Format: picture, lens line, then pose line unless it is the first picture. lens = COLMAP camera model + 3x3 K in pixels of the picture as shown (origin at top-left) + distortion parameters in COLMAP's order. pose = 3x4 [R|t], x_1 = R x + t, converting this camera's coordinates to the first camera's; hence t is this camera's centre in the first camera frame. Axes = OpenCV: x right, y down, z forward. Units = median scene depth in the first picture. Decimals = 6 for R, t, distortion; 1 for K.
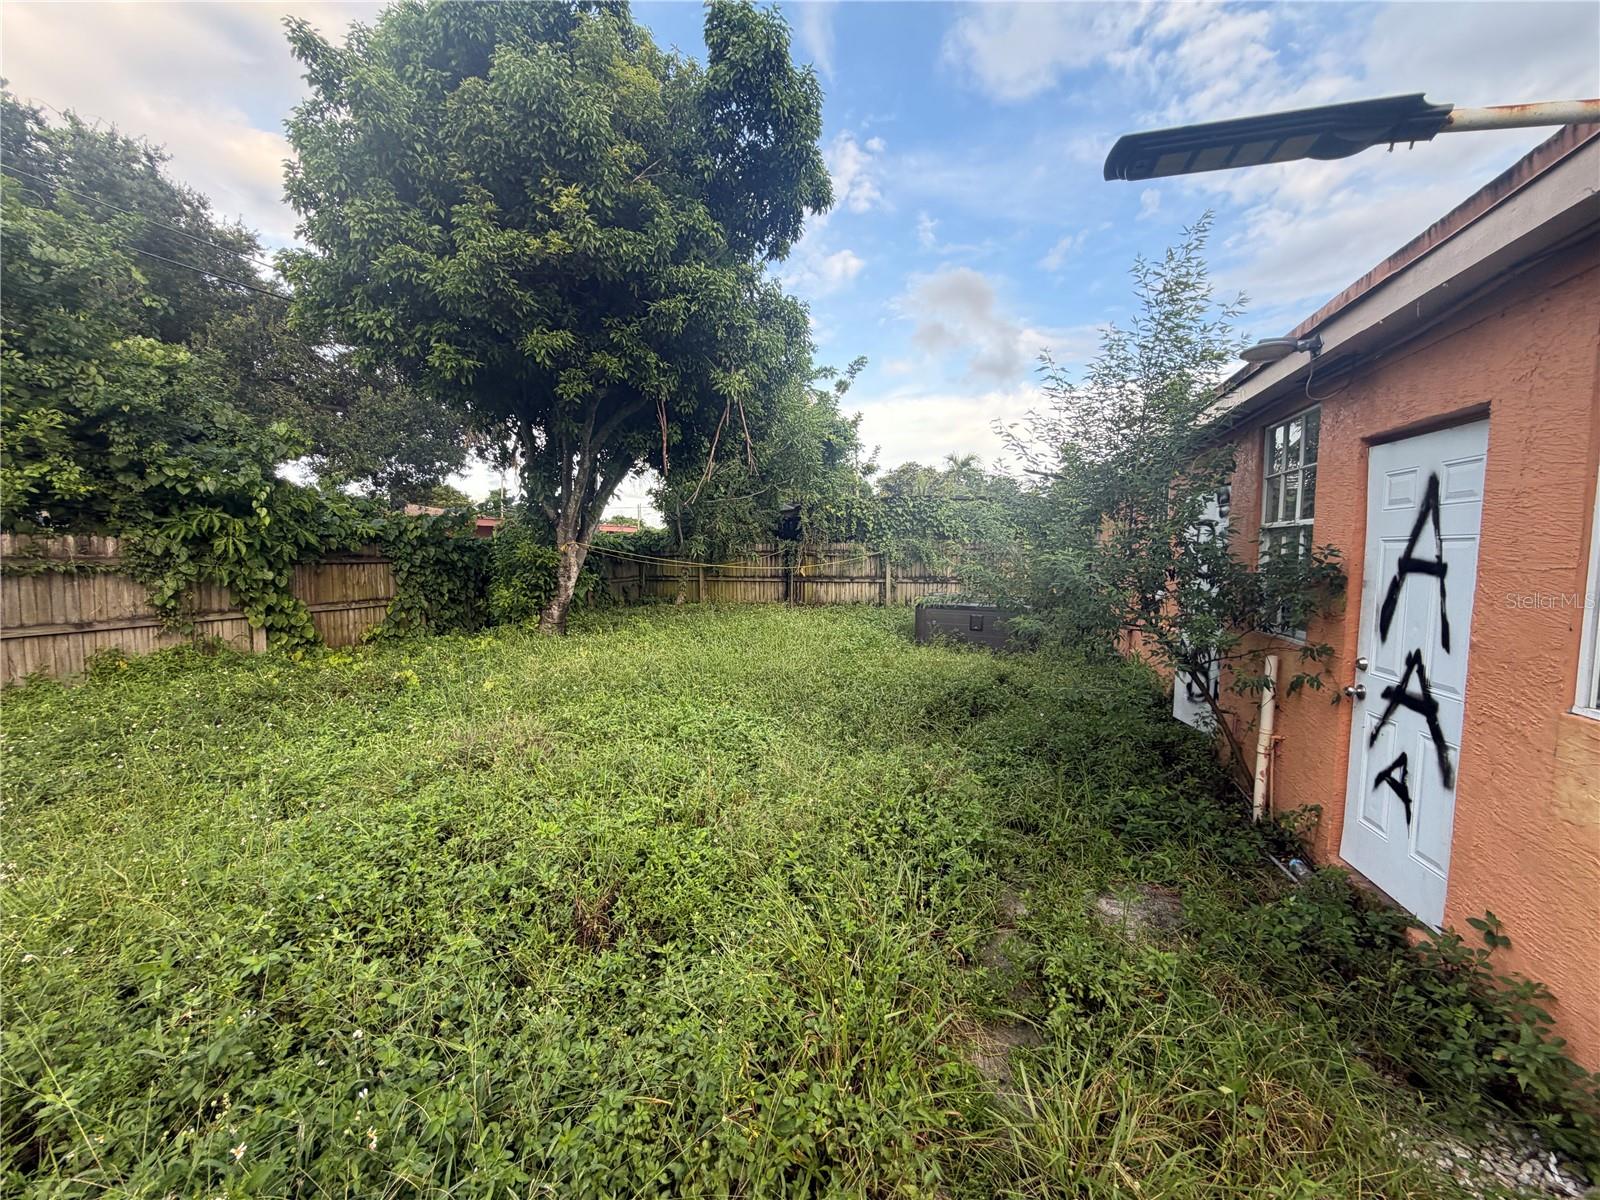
lens RADIAL K [[637.0, 0, 791.1], [0, 637.0, 597.7], [0, 0, 1]] dist [0.000696, 0.001179]
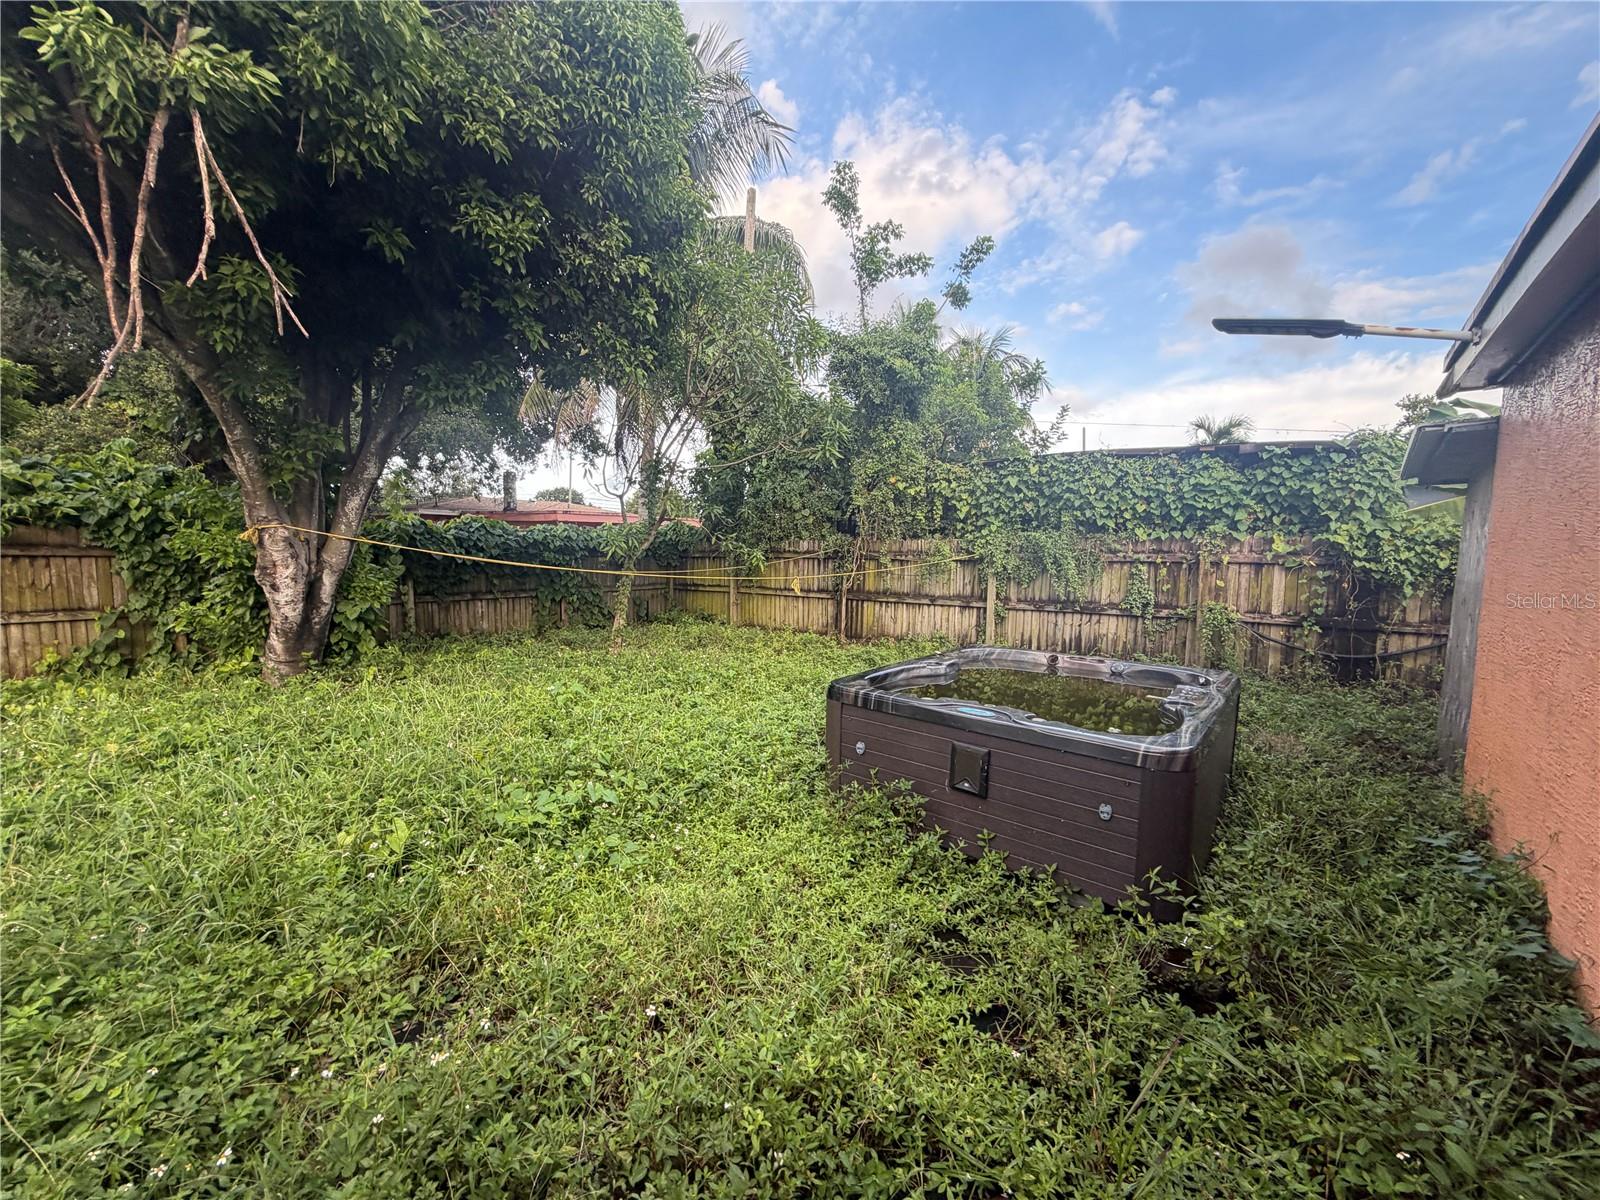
lens RADIAL K [[637.0, 0, 791.7], [0, 637.0, 610.7], [0, 0, 1]] dist [0.000696, 0.001179]
pose [[0.933202, 0.045170, -0.356503, 0.217093], [-0.041457, 0.998977, 0.018052, -0.028048], [0.356954, -0.002066, 0.934120, 0.453977]]
